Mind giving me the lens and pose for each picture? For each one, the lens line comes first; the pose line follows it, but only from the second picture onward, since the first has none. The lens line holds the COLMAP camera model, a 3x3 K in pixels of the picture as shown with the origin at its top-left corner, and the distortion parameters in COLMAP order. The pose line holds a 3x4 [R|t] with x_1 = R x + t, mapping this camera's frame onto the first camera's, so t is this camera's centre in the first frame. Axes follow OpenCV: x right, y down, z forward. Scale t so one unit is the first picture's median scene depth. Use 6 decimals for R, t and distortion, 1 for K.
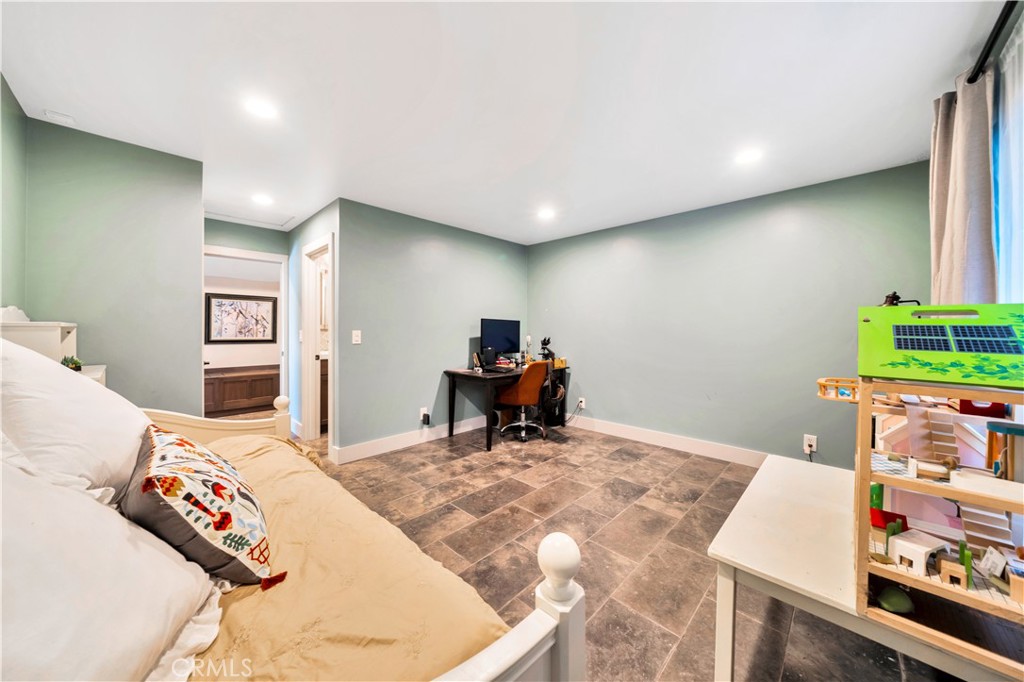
lens RADIAL K [[350.2, 0, 509.9], [0, 350.2, 334.1], [0, 0, 1]] dist [0.000869, 0.000281]
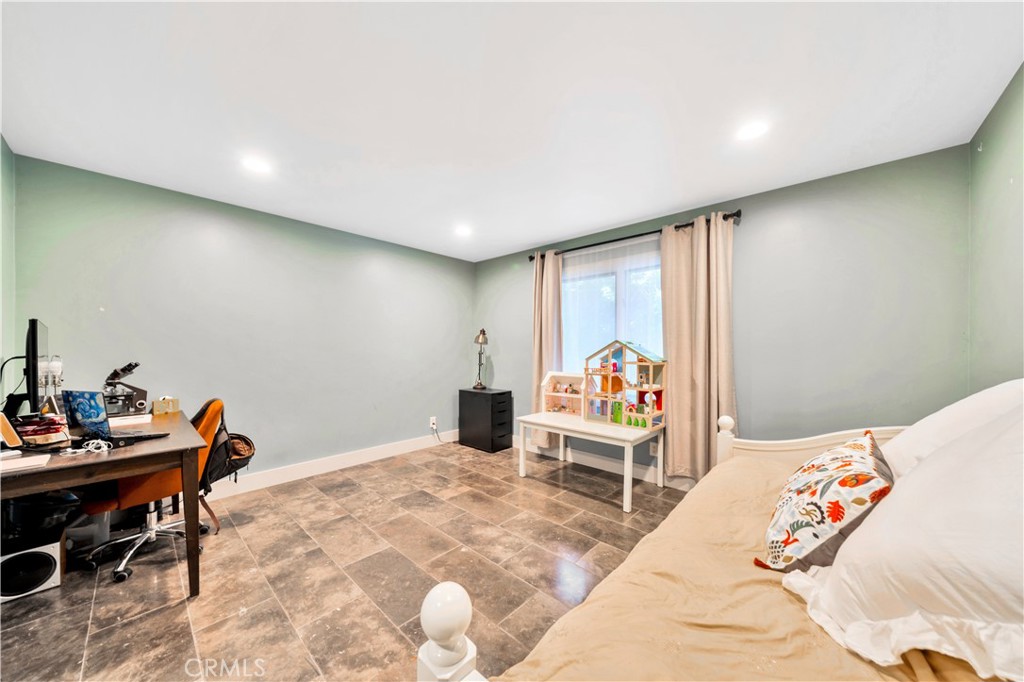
lens RADIAL K [[350.2, 0, 509.8], [0, 350.2, 348.7], [0, 0, 1]] dist [0.000869, 0.000281]
pose [[-0.015625, -0.000702, 0.999878, -0.607409], [0.013918, 0.999903, 0.000920, -0.004963], [-0.999781, 0.013931, -0.015614, 0.619211]]
